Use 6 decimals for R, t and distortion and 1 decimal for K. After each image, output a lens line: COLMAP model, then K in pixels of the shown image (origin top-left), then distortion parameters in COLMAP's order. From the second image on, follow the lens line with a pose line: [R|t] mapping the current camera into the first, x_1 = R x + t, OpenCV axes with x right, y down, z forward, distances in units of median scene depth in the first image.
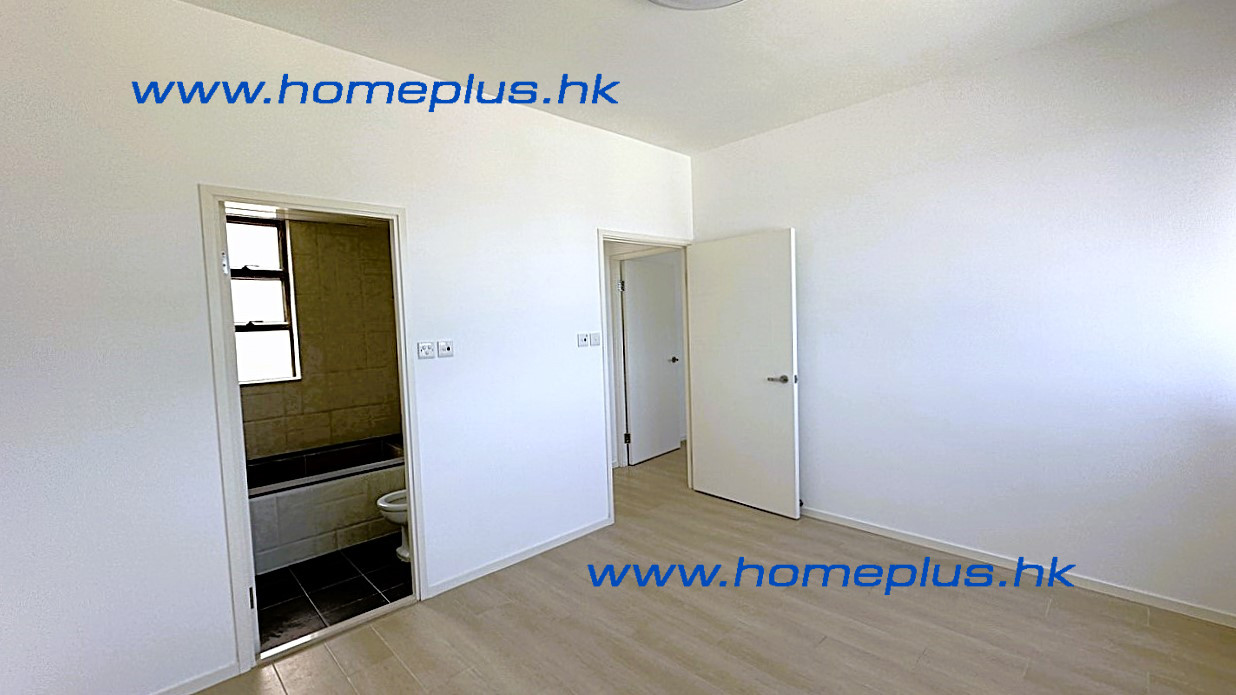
lens RADIAL K [[512.7, 0, 622.1], [0, 512.7, 348.1], [0, 0, 1]] dist [0.001240, 0.000474]
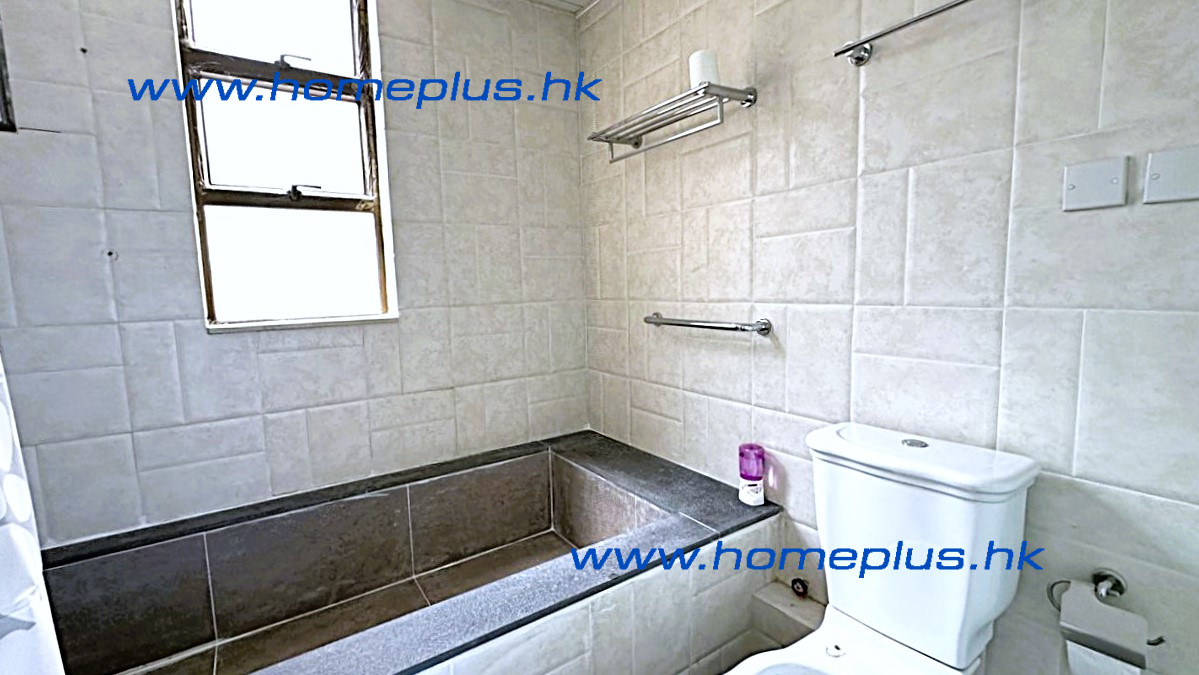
lens RADIAL K [[497.3, 0, 595.3], [0, 497.3, 338.3], [0, 0, 1]] dist [0.001240, 0.000474]
pose [[0.990717, 0.026441, -0.133344, -0.387304], [-0.019197, 0.998284, 0.055321, 0.050153], [0.134578, -0.052248, 0.989525, 0.575023]]
